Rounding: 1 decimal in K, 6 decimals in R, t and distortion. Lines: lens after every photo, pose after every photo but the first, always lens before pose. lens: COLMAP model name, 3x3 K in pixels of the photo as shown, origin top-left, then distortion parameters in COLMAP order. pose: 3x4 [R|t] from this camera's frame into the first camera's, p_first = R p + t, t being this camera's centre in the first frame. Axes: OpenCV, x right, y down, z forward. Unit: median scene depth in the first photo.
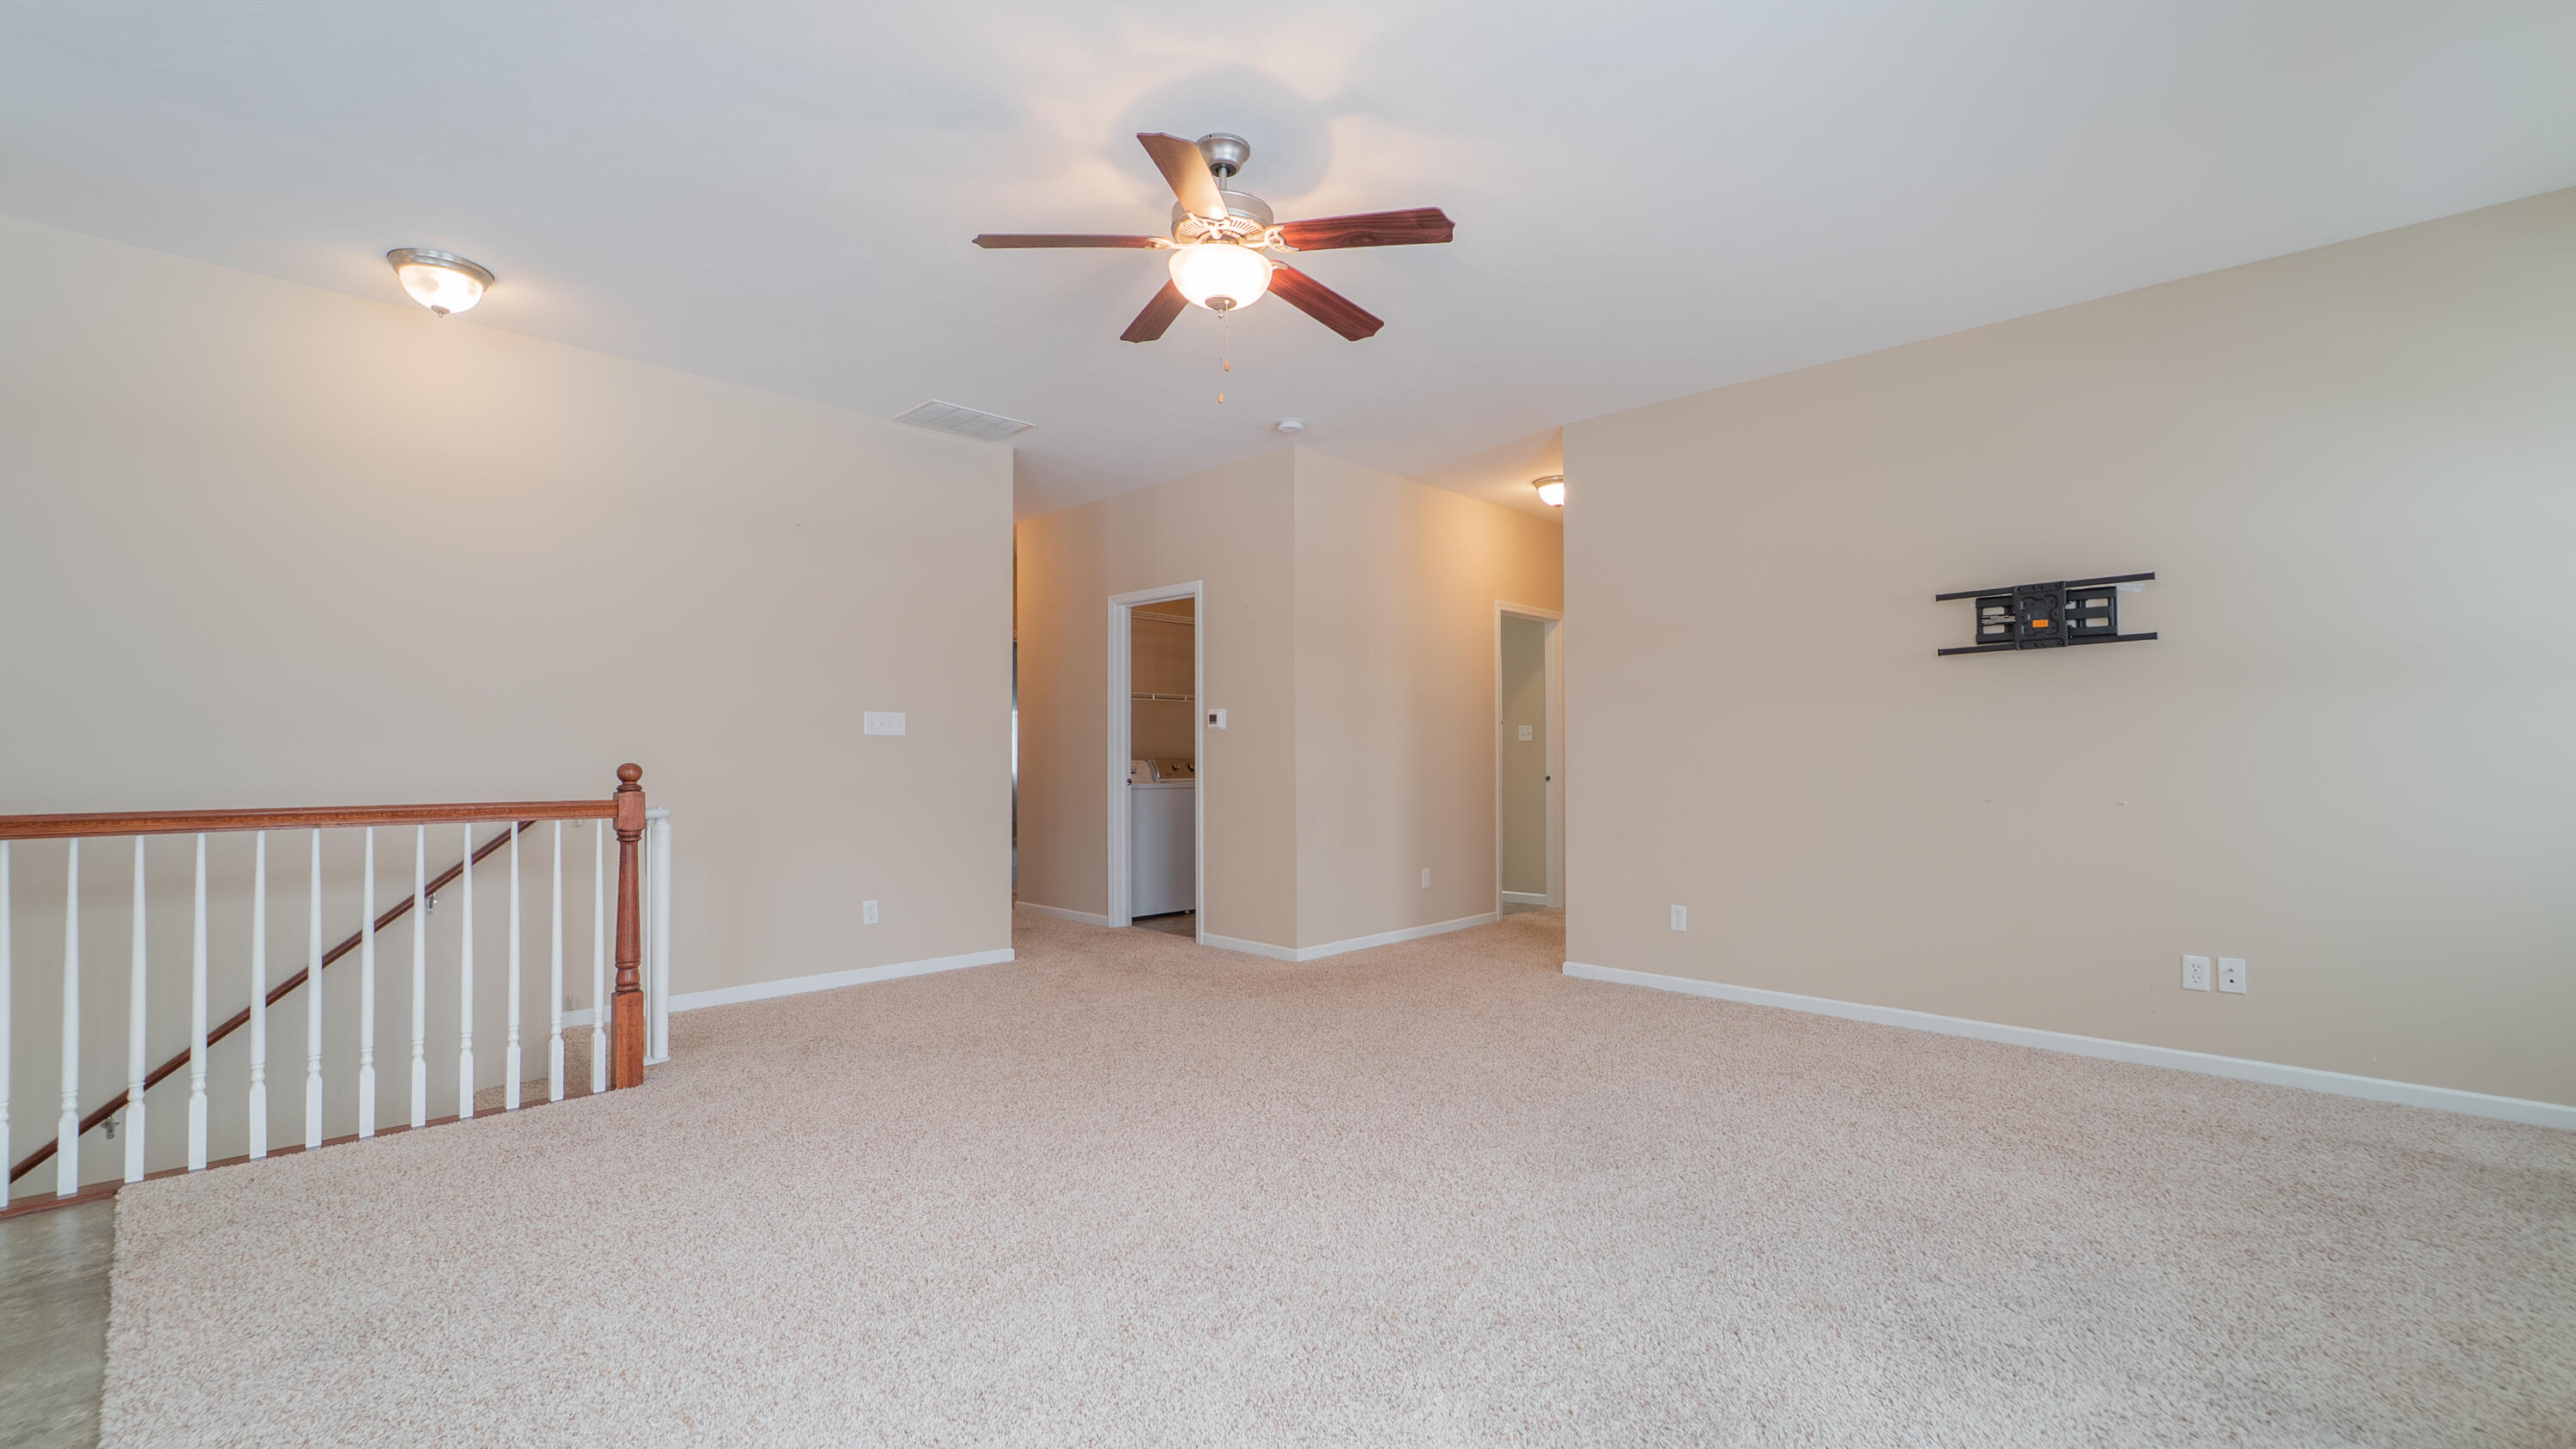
lens RADIAL K [[1079.9, 0, 1295.3], [0, 1079.9, 712.0], [0, 0, 1]] dist [-0.011101, 0.000681]
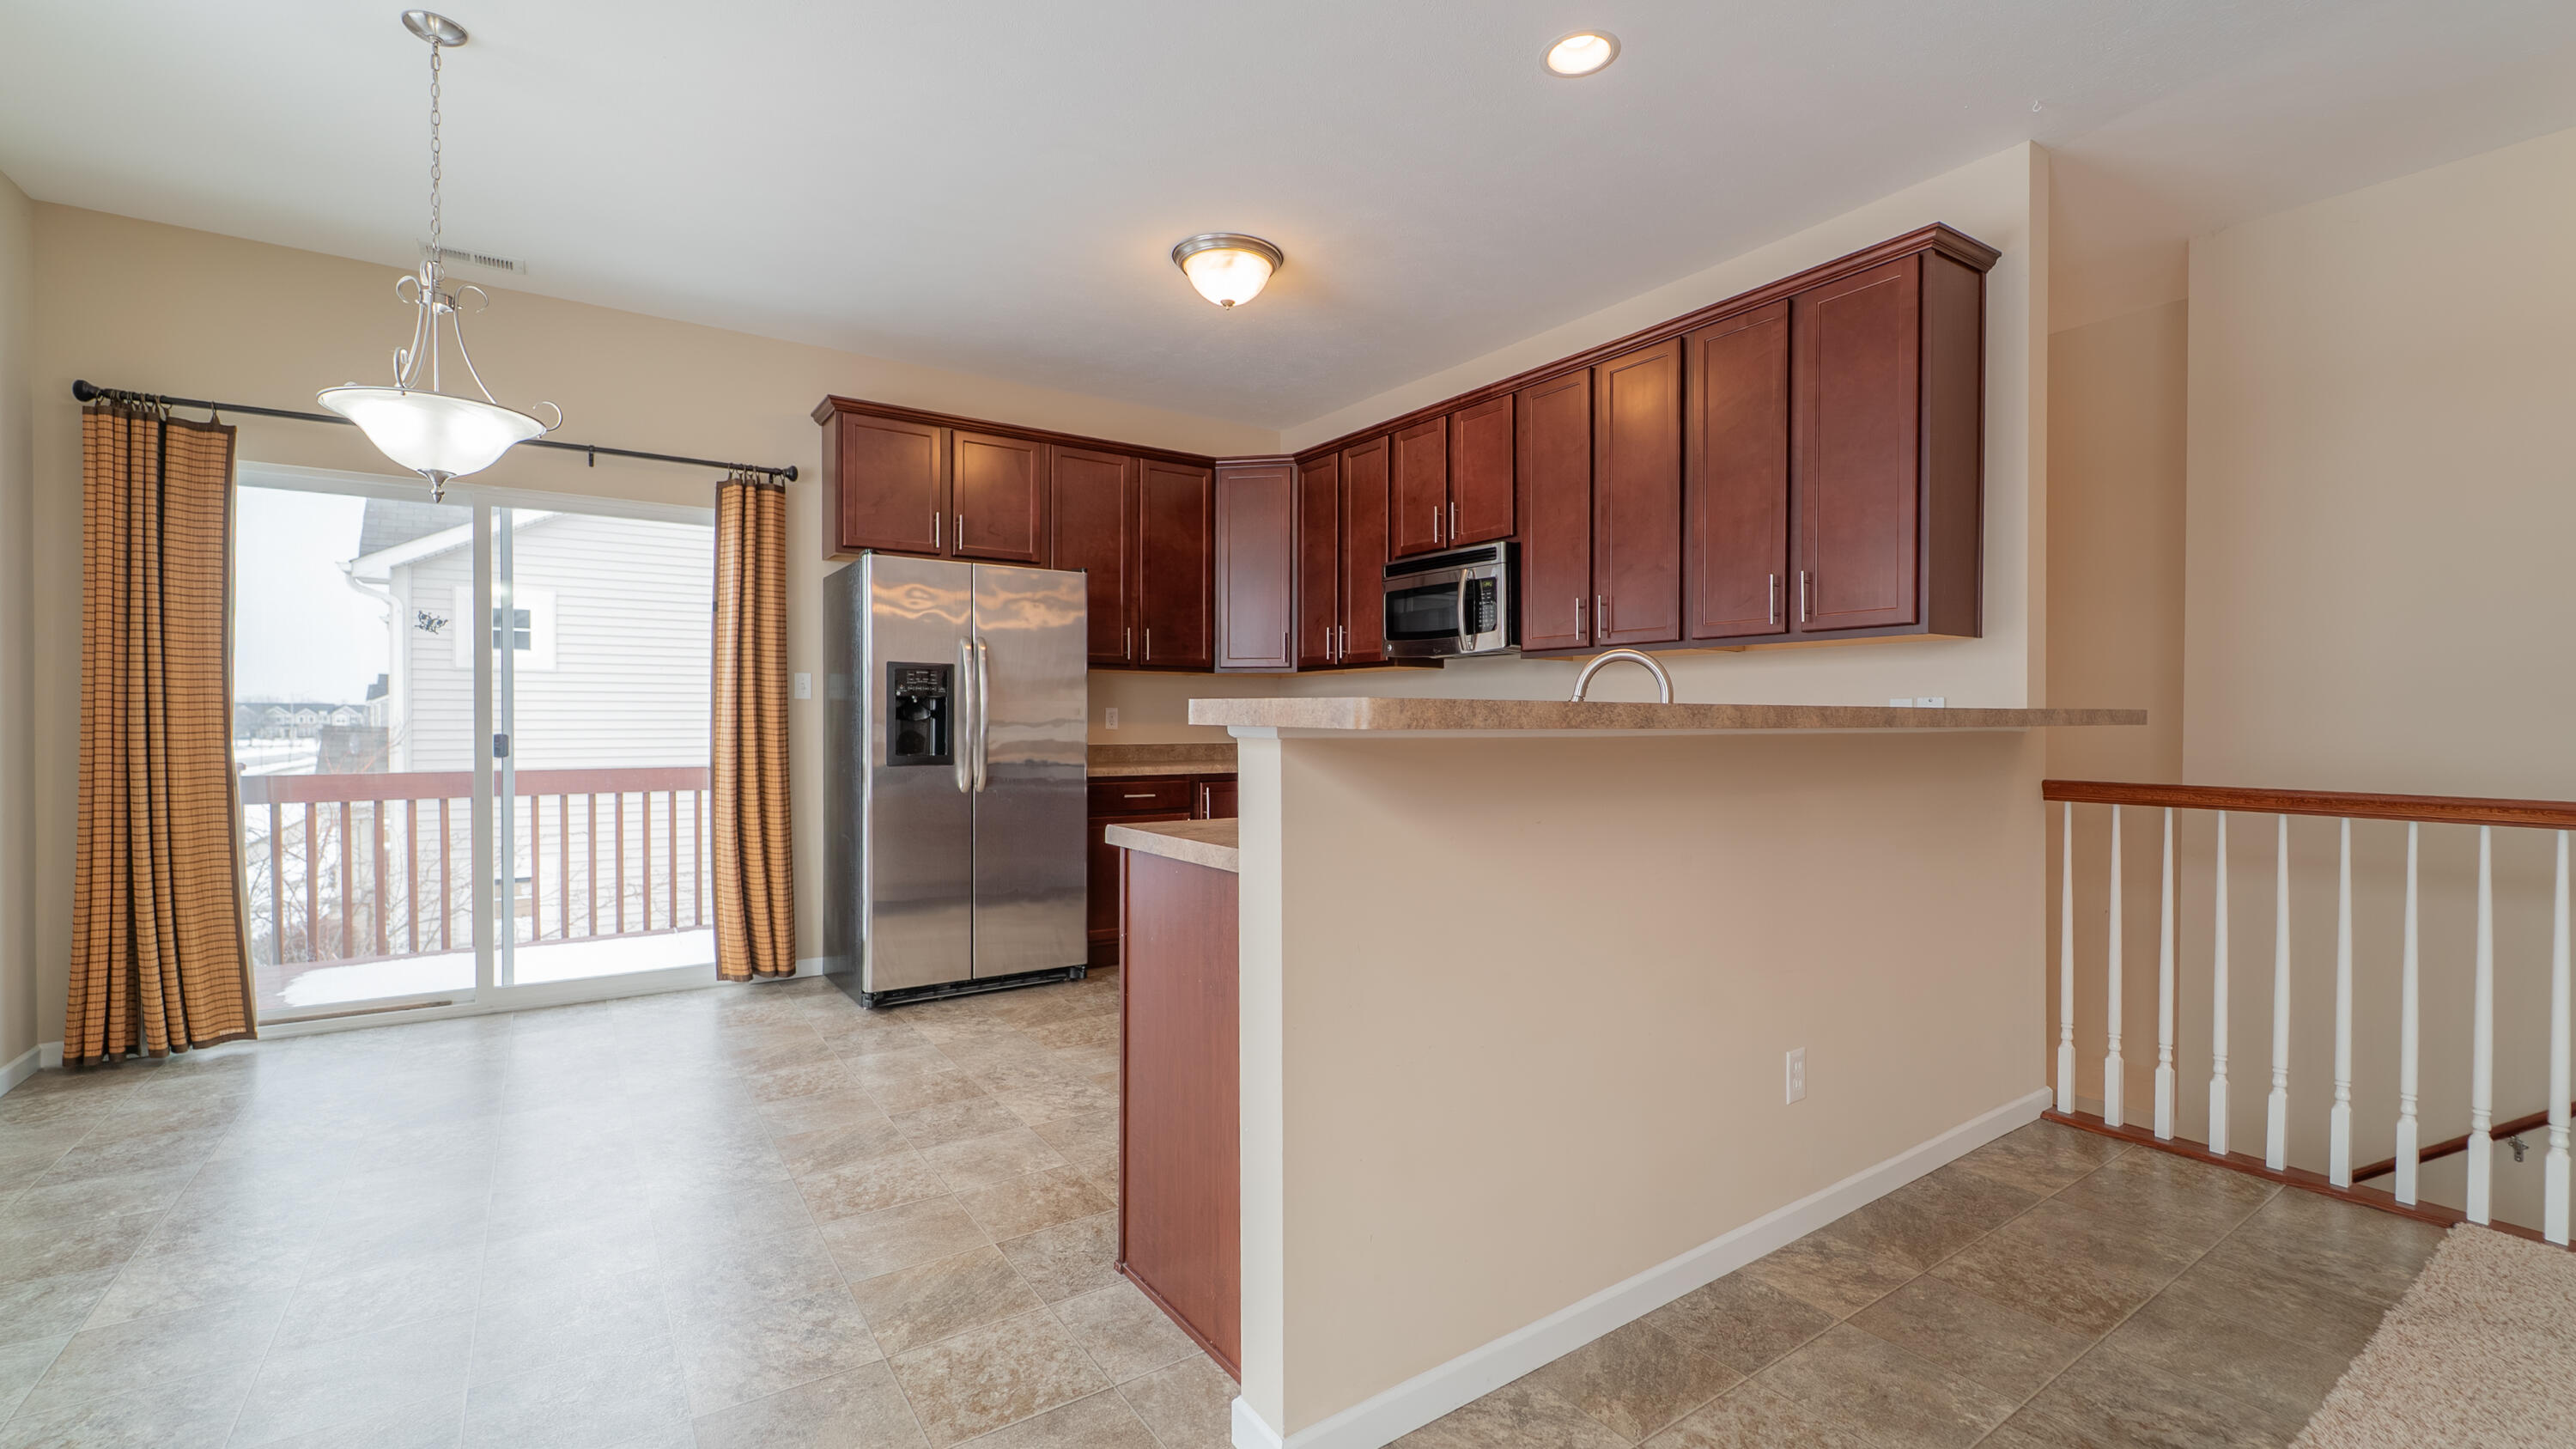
lens RADIAL K [[1079.9, 0, 1283.1], [0, 1079.9, 735.7], [0, 0, 1]] dist [-0.011101, 0.000681]
pose [[-0.222367, 0.022510, -0.974703, -0.035329], [0.037247, 0.999200, 0.014579, -0.005063], [0.974251, -0.033063, -0.223027, 0.251233]]
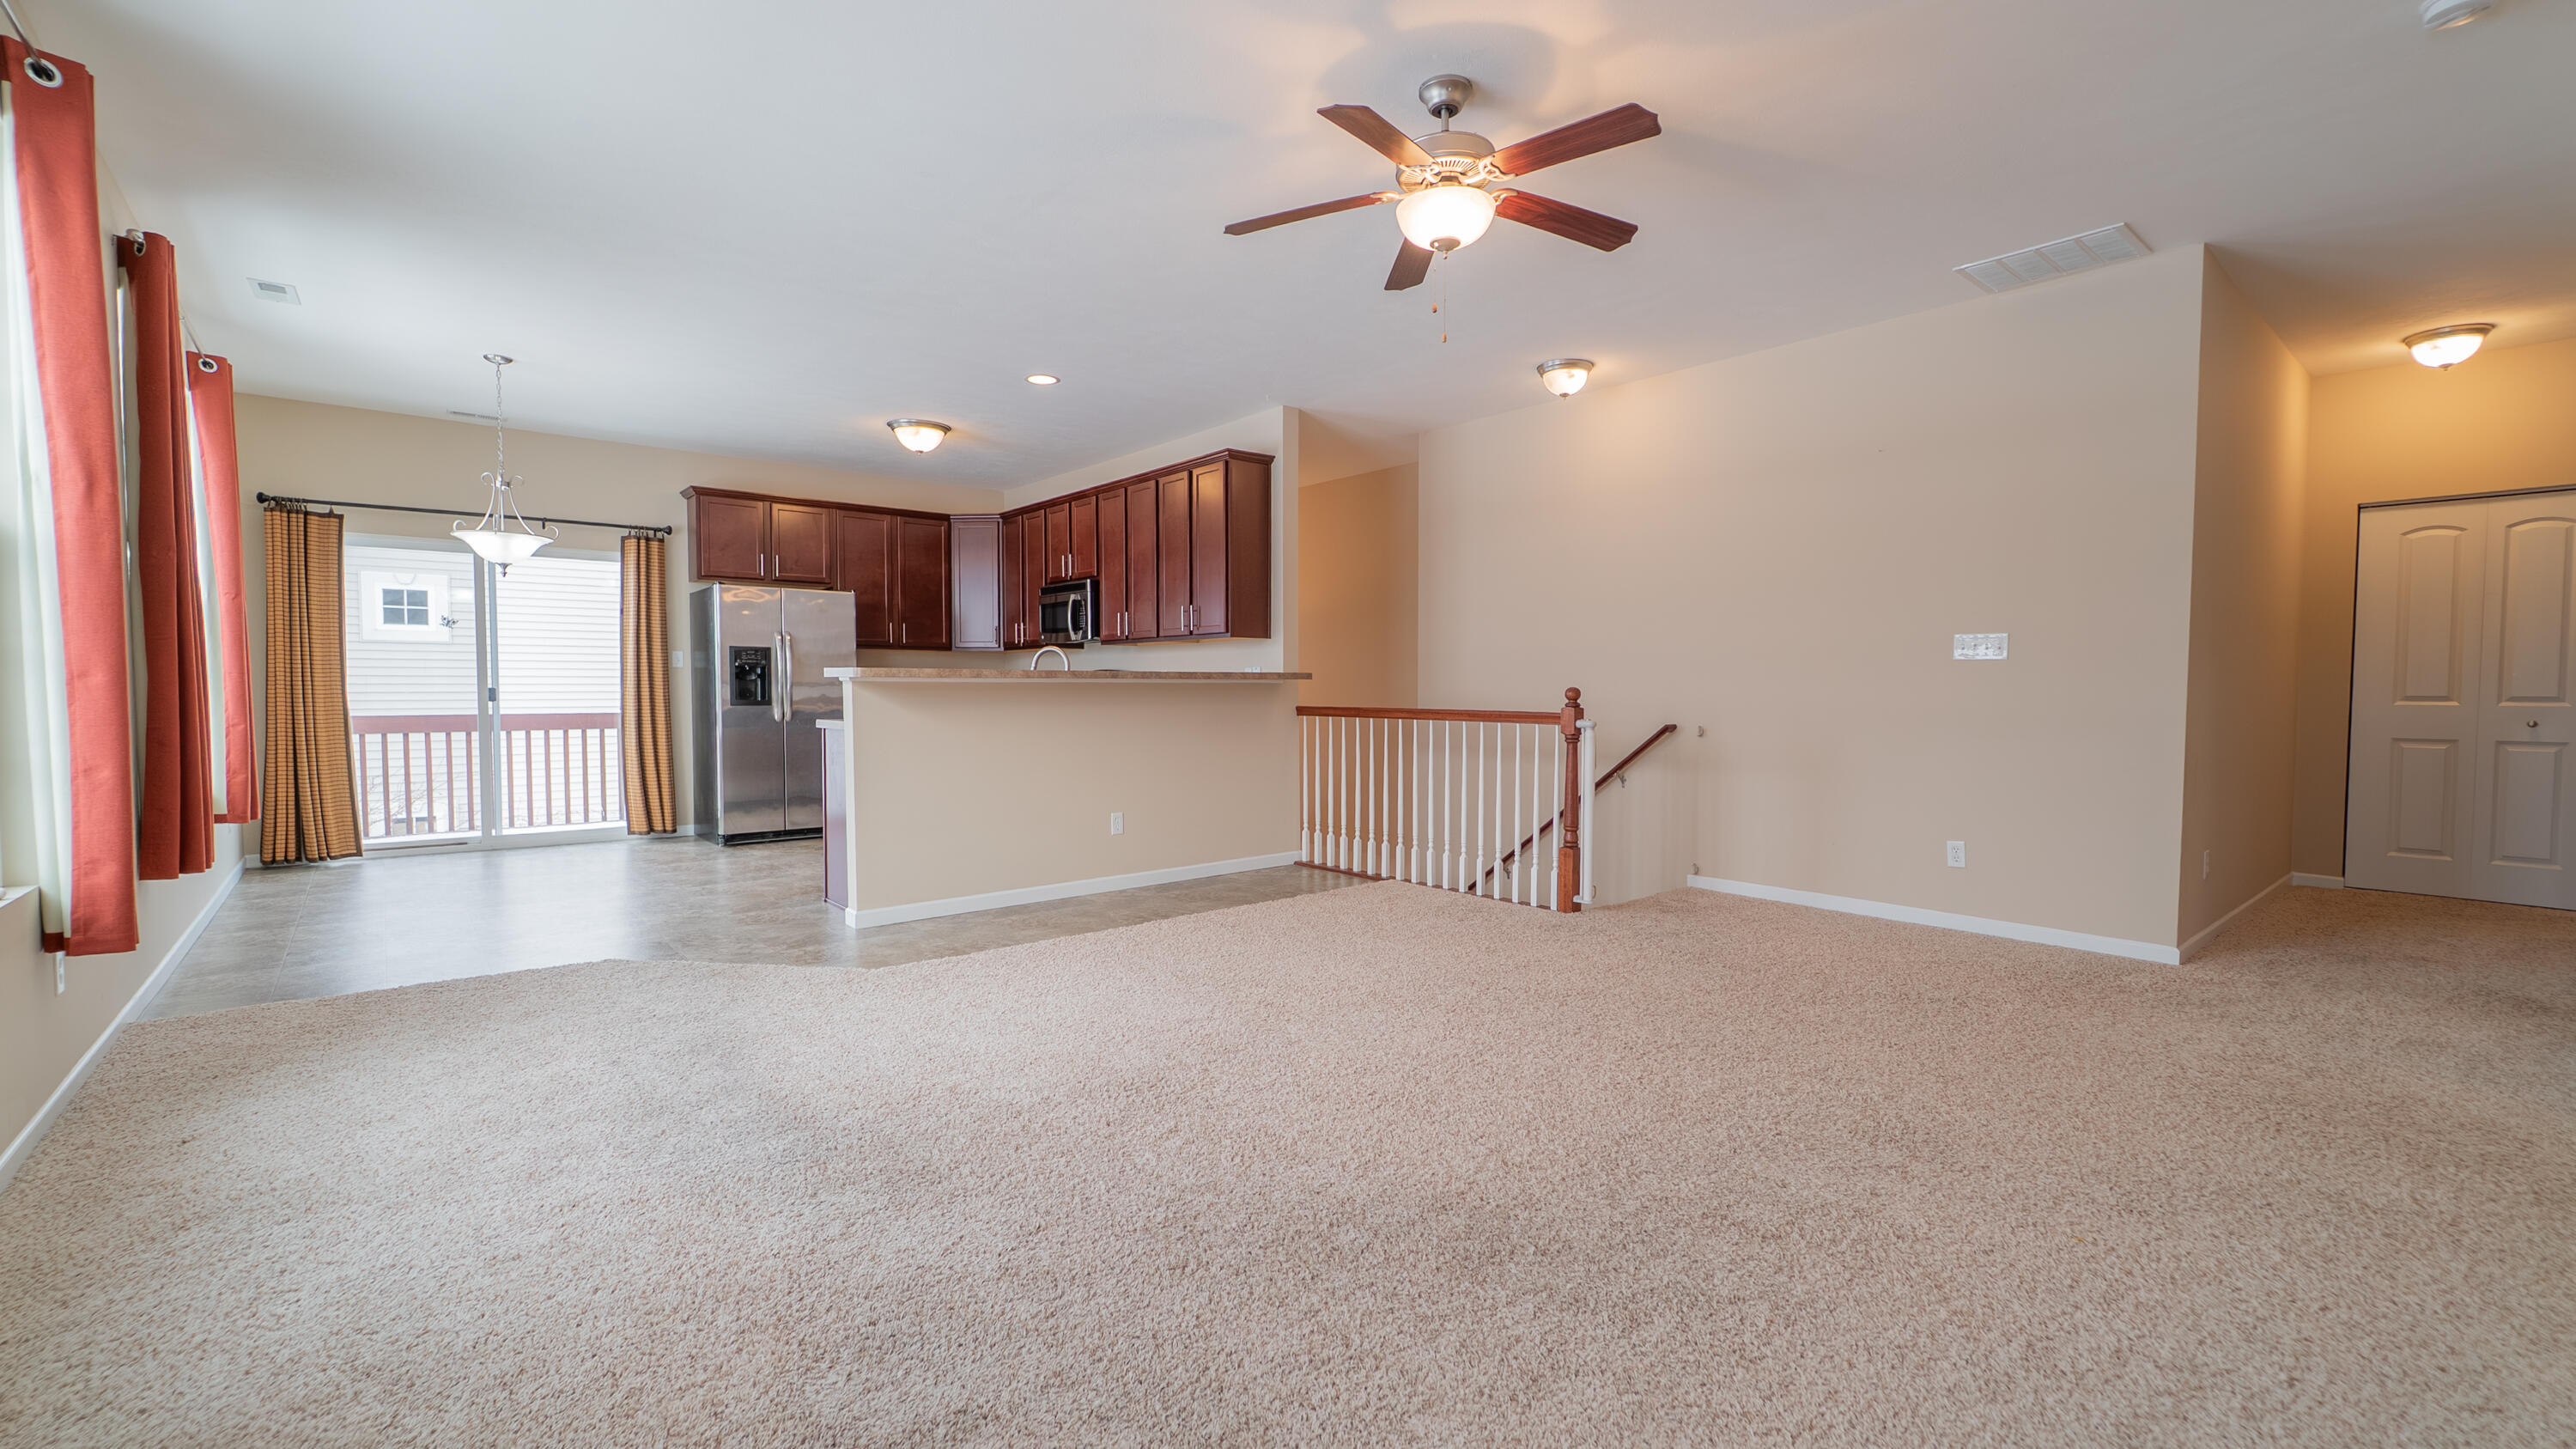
lens RADIAL K [[1079.9, 0, 1299.4], [0, 1079.9, 736.5], [0, 0, 1]] dist [-0.011101, 0.000681]
pose [[-0.108786, 0.052878, -0.992658, 1.097679], [0.037729, 0.998084, 0.049033, 0.038160], [0.993349, -0.032118, -0.110573, 1.053010]]
